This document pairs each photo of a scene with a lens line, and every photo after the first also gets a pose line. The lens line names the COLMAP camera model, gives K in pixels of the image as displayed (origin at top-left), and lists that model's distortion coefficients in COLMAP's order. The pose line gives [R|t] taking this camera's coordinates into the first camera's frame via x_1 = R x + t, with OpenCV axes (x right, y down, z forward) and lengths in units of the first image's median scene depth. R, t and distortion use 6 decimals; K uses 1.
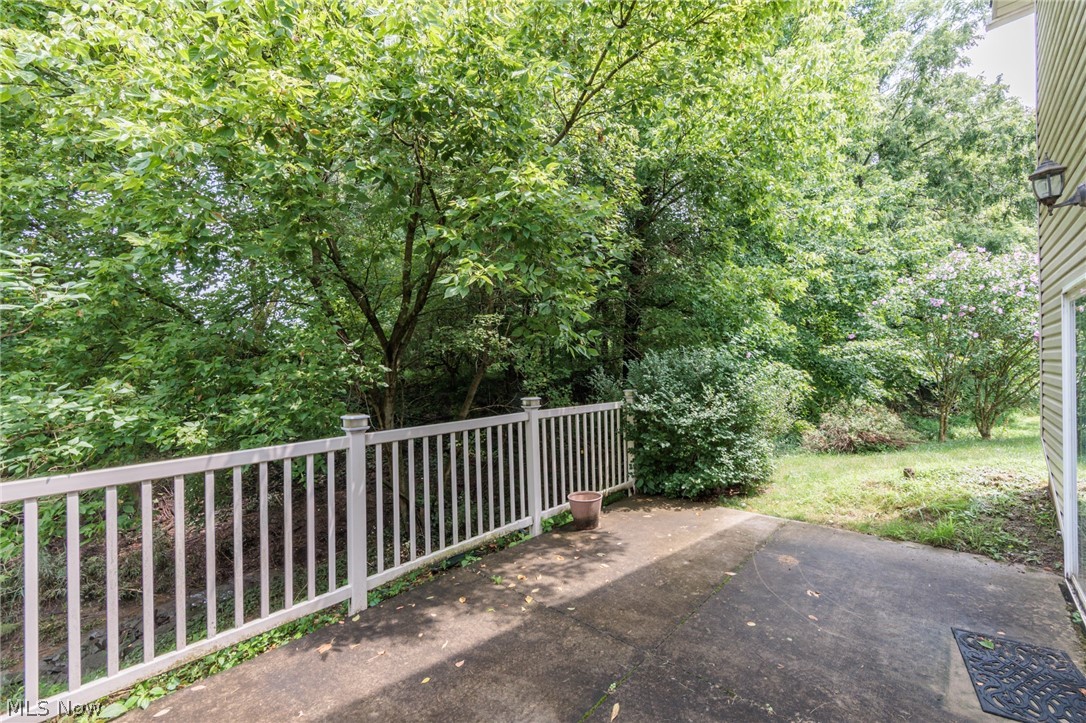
lens RADIAL K [[427.5, 0, 536.4], [0, 427.5, 363.3], [0, 0, 1]] dist [-0.002800, 0.000487]
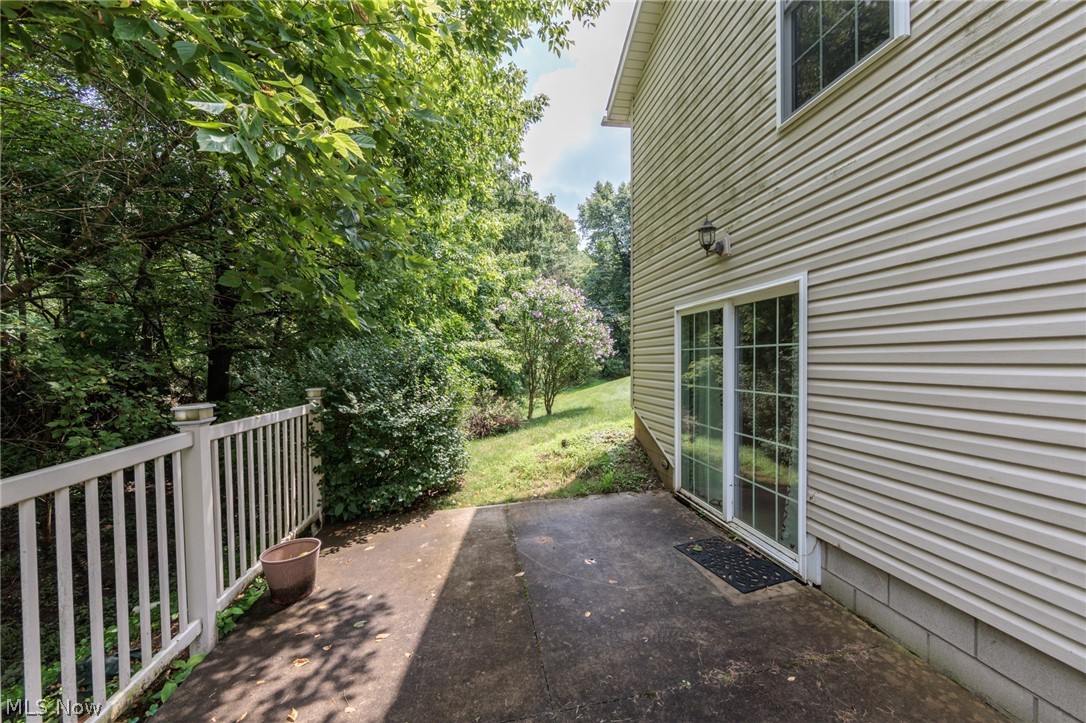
lens RADIAL K [[427.5, 0, 549.9], [0, 427.5, 359.9], [0, 0, 1]] dist [-0.002800, 0.000487]
pose [[0.559297, 0.016917, 0.828795, -0.230879], [-0.007951, 0.999855, -0.015043, 0.027960], [-0.828929, 0.001823, 0.559351, 0.332331]]
